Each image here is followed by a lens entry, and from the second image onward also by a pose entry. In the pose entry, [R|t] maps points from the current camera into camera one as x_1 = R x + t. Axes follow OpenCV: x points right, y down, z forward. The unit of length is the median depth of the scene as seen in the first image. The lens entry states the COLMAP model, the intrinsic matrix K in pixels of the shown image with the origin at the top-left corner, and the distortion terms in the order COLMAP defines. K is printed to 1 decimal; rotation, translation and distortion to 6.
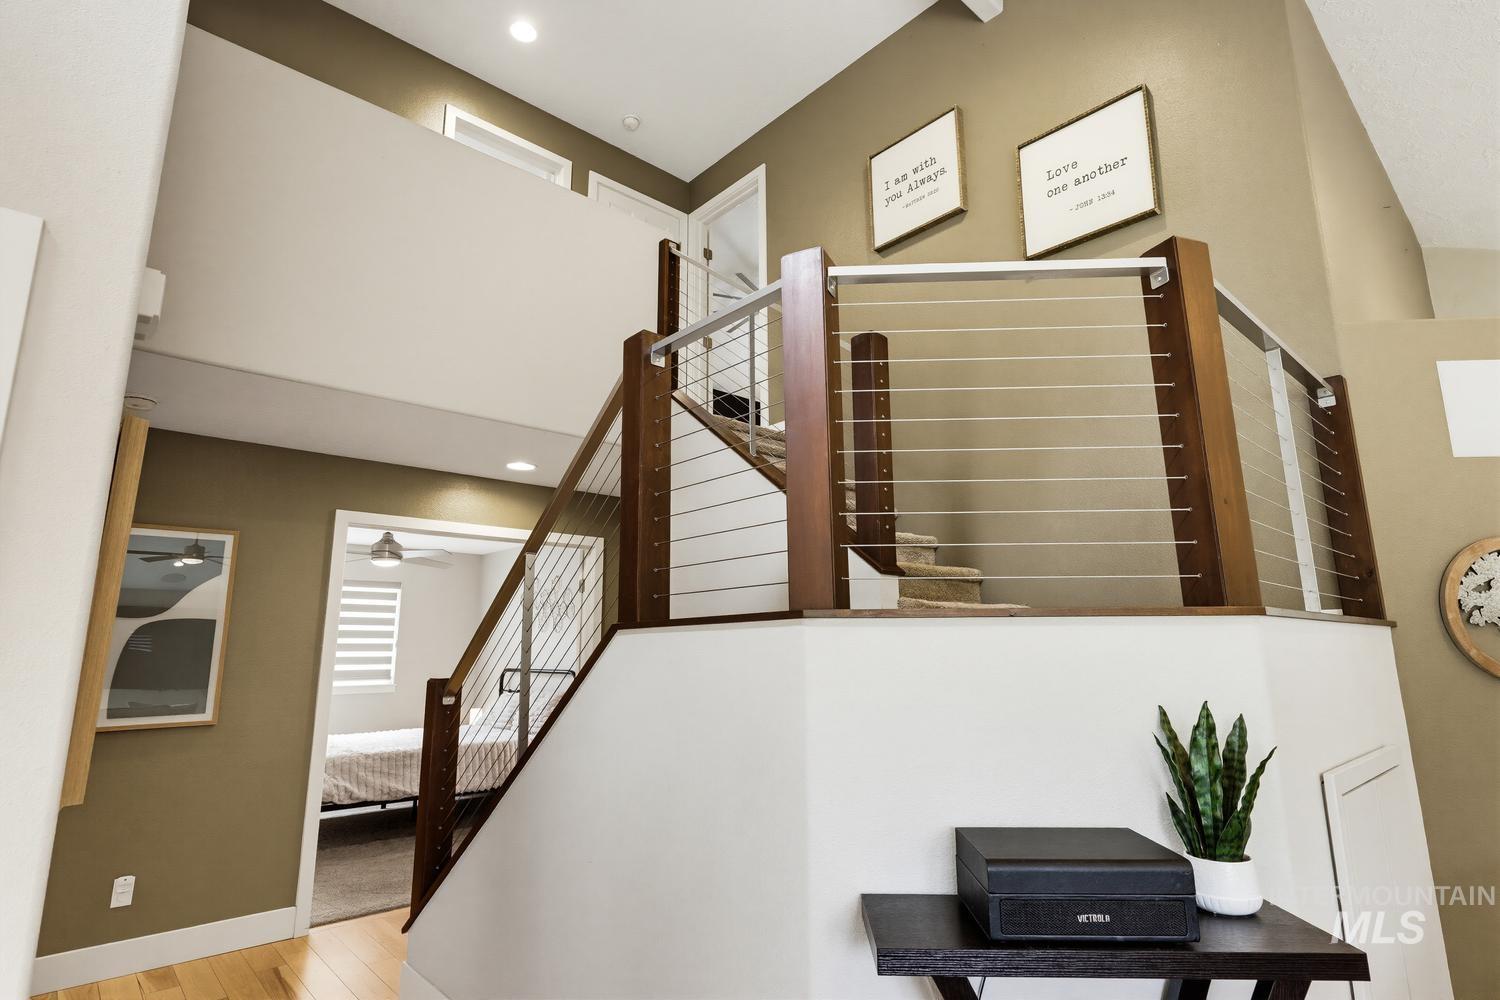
lens RADIAL K [[768.4, 0, 752.5], [0, 768.4, 497.1], [0, 0, 1]] dist [0.004544, -0.000995]
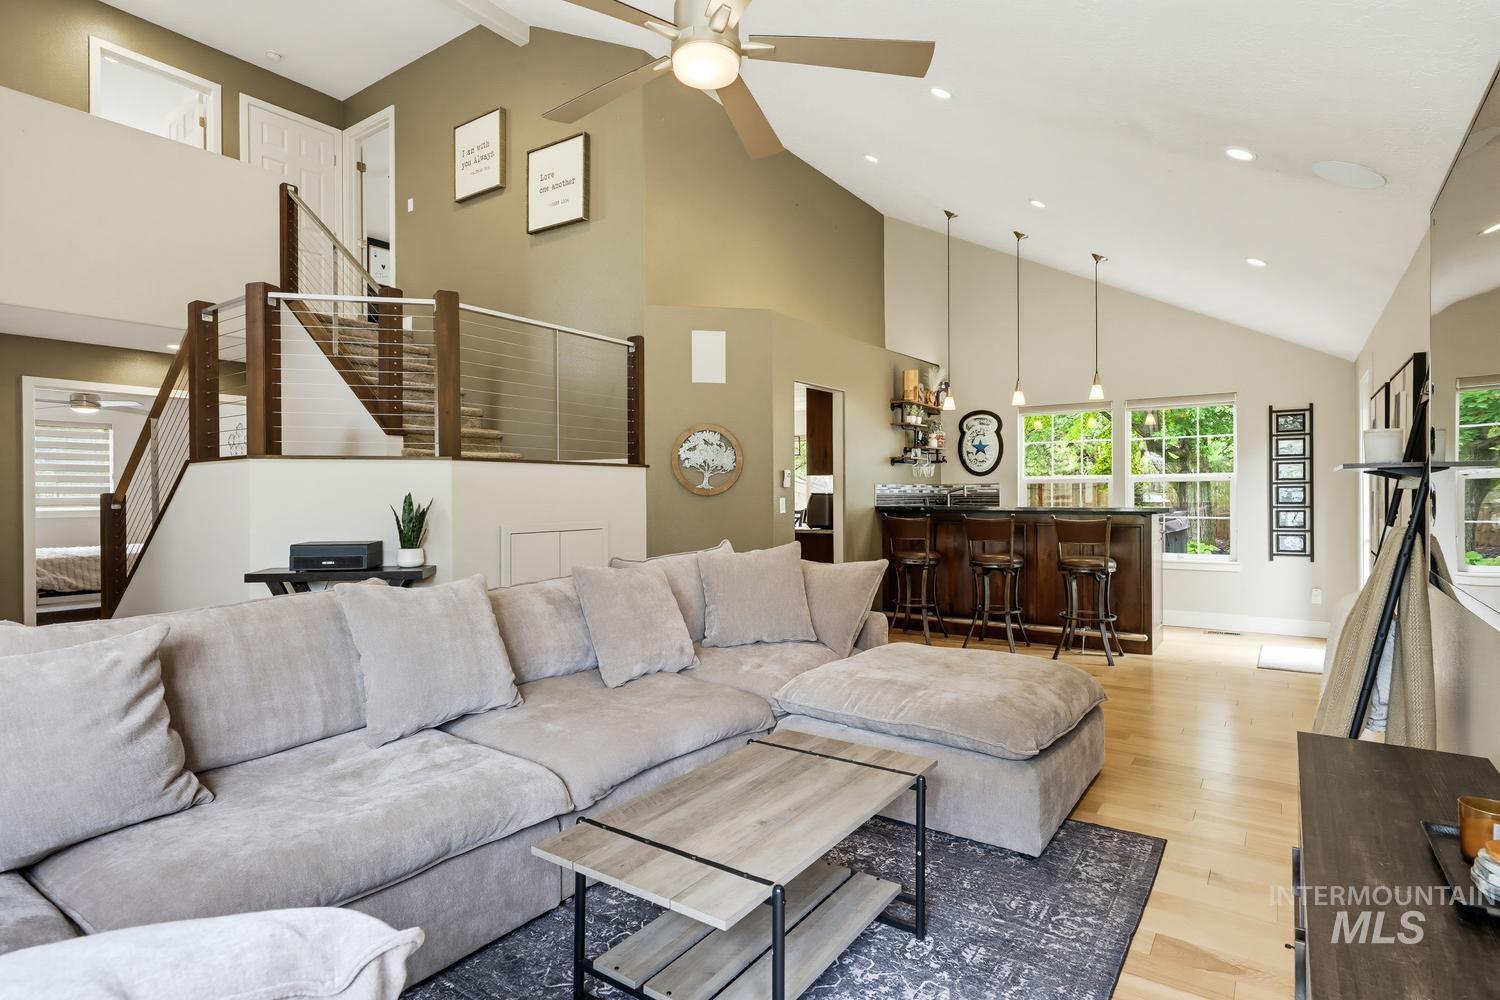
lens RADIAL K [[768.4, 0, 752.5], [0, 768.4, 497.1], [0, 0, 1]] dist [0.004544, -0.000995]
pose [[0.974302, 0.003535, 0.225219, 0.433603], [-0.048781, 0.979460, 0.195651, -0.108635], [-0.219901, -0.201610, 0.954462, -0.664100]]
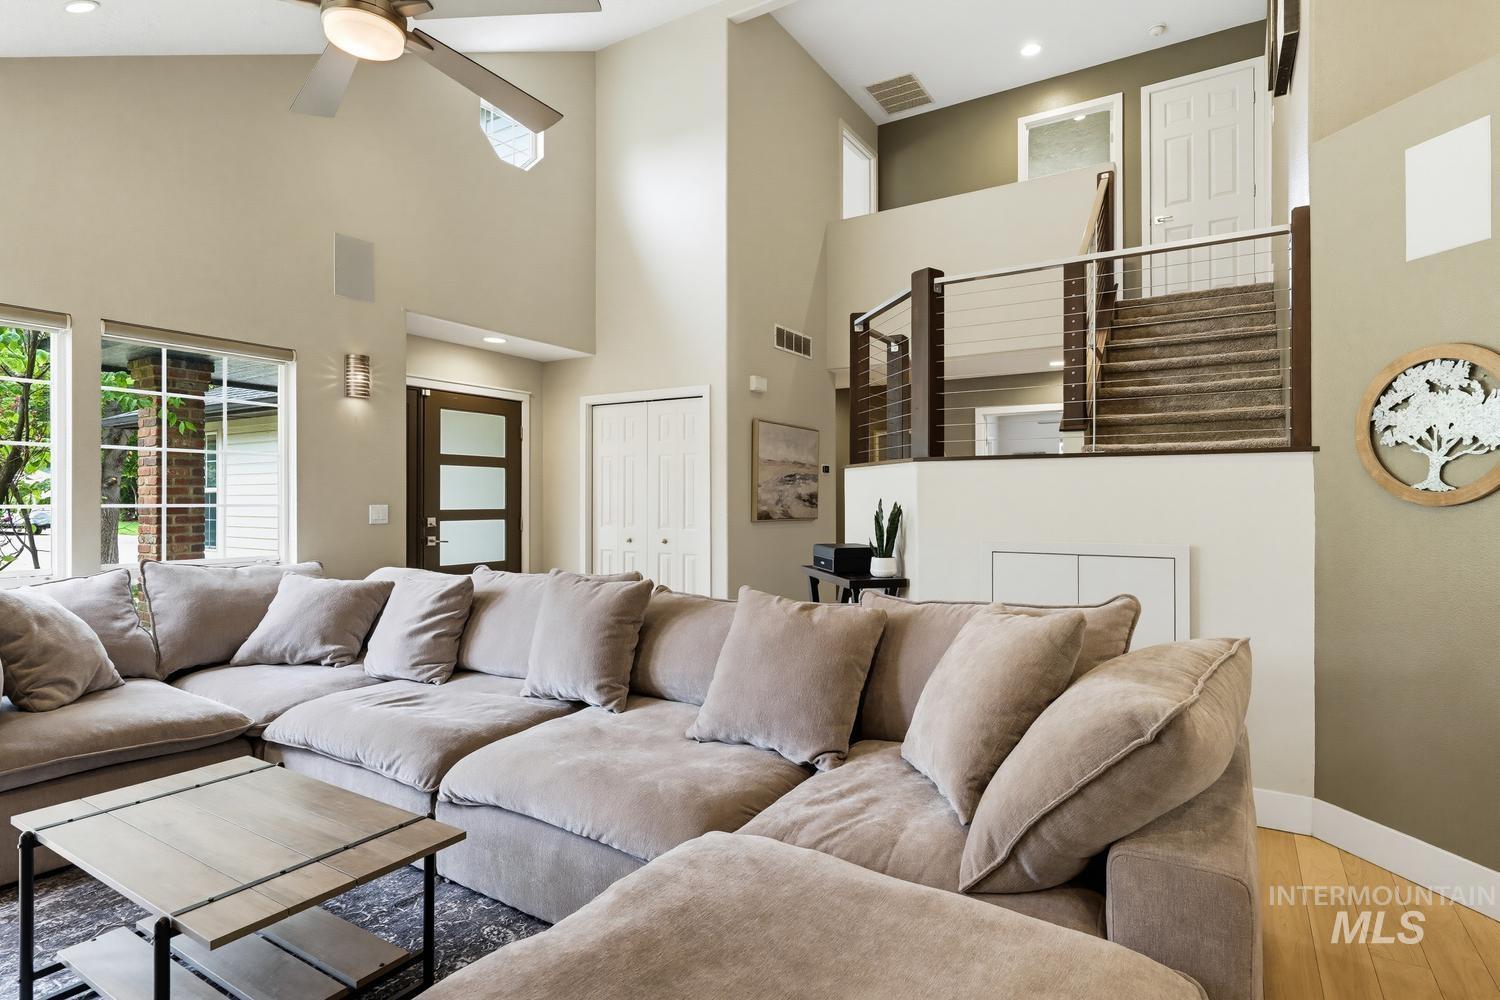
lens RADIAL K [[768.4, 0, 752.5], [0, 768.4, 497.1], [0, 0, 1]] dist [0.004544, -0.000995]
pose [[0.272504, 0.007296, -0.962127, 1.096646], [0.190000, 0.979872, 0.061244, 0.012462], [0.943208, -0.199494, 0.265633, -0.013255]]
